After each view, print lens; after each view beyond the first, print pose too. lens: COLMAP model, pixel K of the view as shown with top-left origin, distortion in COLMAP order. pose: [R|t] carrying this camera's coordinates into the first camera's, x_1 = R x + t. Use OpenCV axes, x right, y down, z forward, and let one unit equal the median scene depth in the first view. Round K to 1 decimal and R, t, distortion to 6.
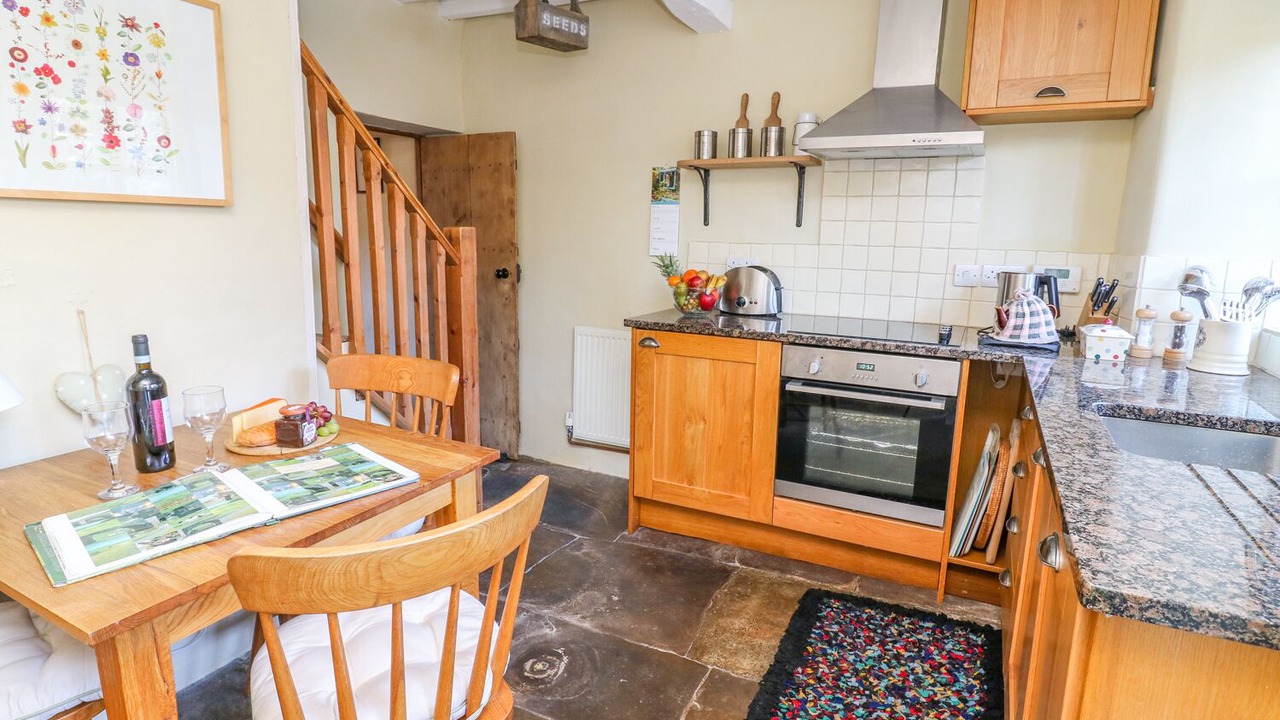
lens RADIAL K [[756.3, 0, 640.0], [0, 756.3, 360.0], [0, 0, 1]] dist [-0.000389, -0.000146]
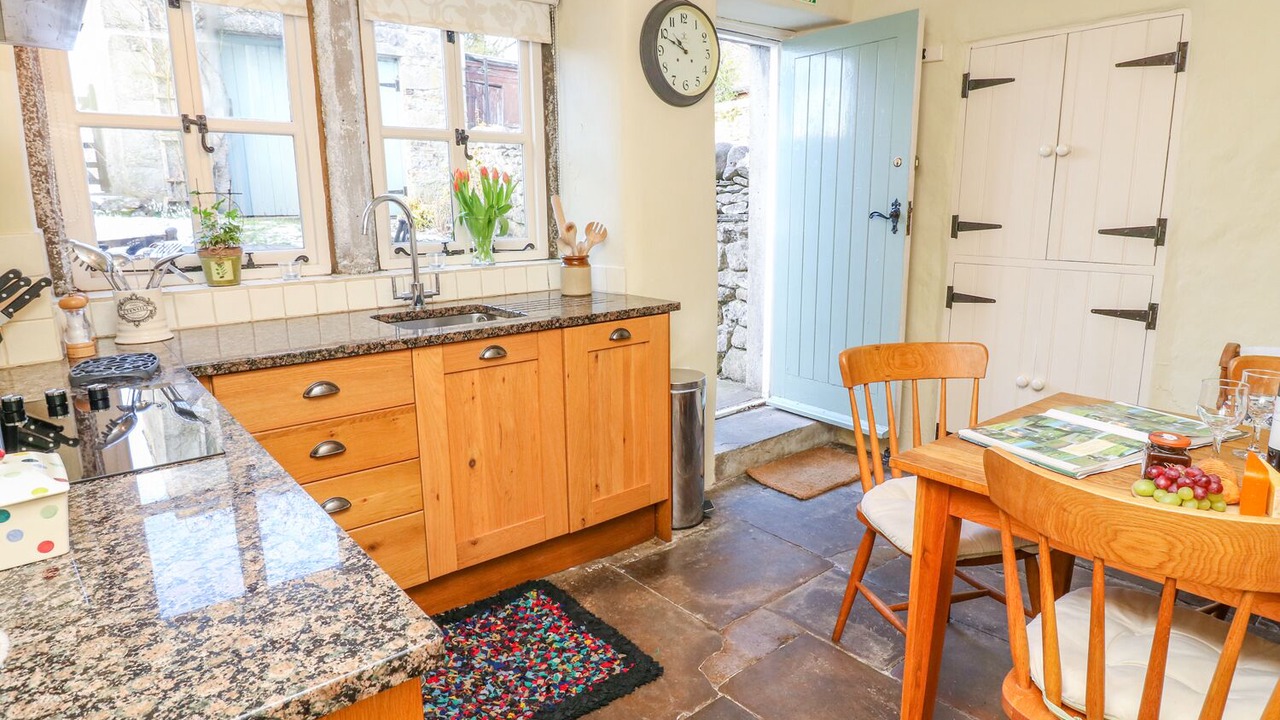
lens RADIAL K [[756.3, 0, 640.0], [0, 756.3, 360.0], [0, 0, 1]] dist [-0.000389, -0.000146]
pose [[-0.932648, -0.085922, 0.350408, -0.240511], [0.058918, 0.921919, 0.382877, -0.383270], [-0.355945, 0.377735, -0.854763, 2.059887]]
